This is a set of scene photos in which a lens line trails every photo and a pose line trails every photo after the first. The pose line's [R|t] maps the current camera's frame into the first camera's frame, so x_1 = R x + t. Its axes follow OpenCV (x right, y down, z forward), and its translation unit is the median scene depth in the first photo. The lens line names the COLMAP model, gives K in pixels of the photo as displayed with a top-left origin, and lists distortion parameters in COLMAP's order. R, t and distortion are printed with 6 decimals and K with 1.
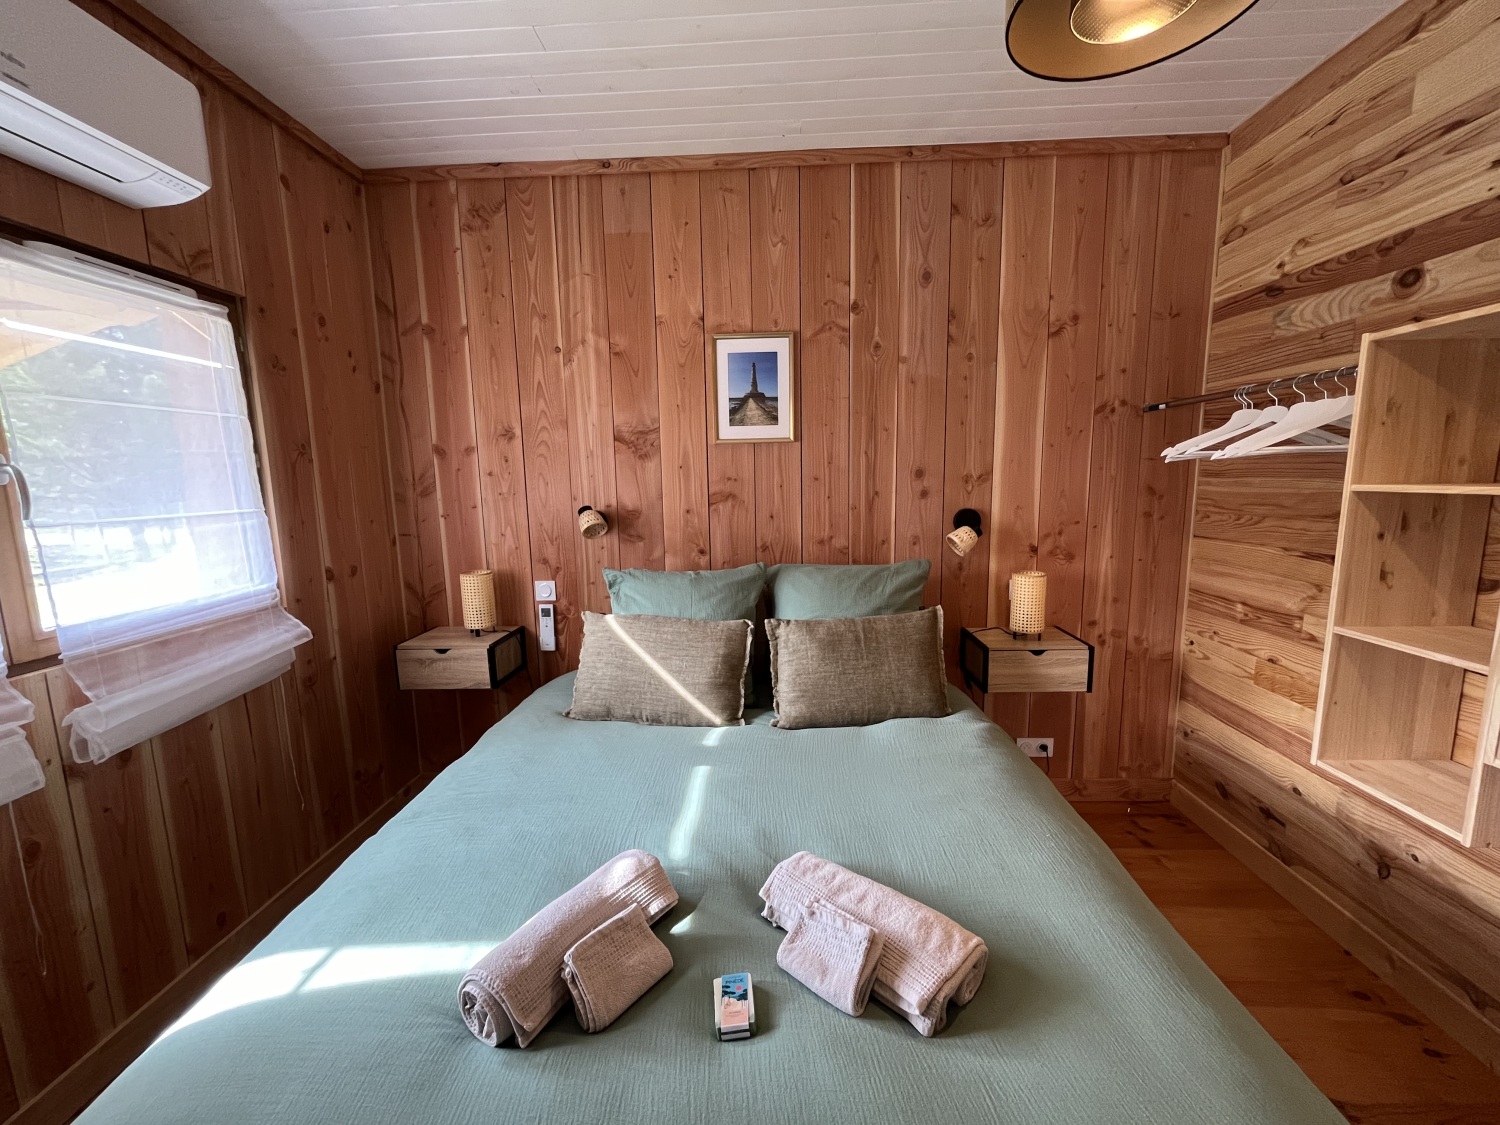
lens RADIAL K [[604.5, 0, 755.6], [0, 604.5, 564.5], [0, 0, 1]] dist [-0.005246, -0.000514]
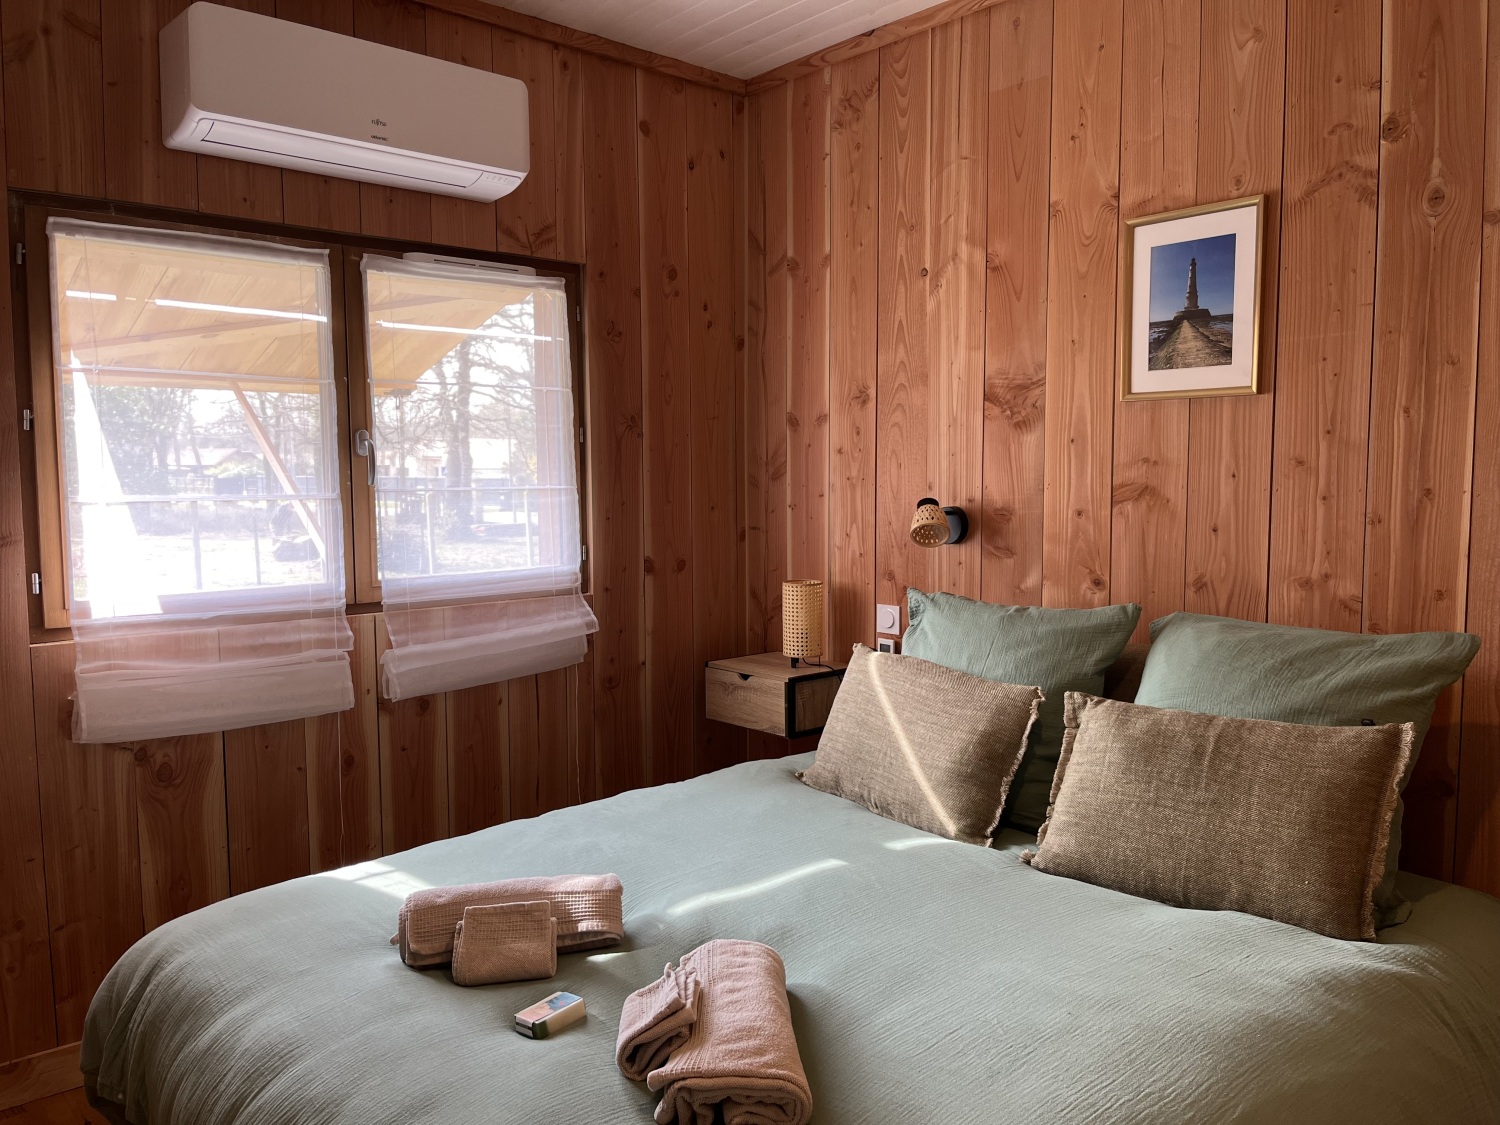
lens RADIAL K [[1131.4, 0, 740.4], [0, 1131.4, 559.7], [0, 0, 1]] dist [0.046390, -0.066841]
pose [[0.691238, 0.073531, -0.718877, 0.519232], [-0.112765, 0.993598, -0.006798, 0.003884], [0.713775, 0.085763, 0.695104, -0.027842]]
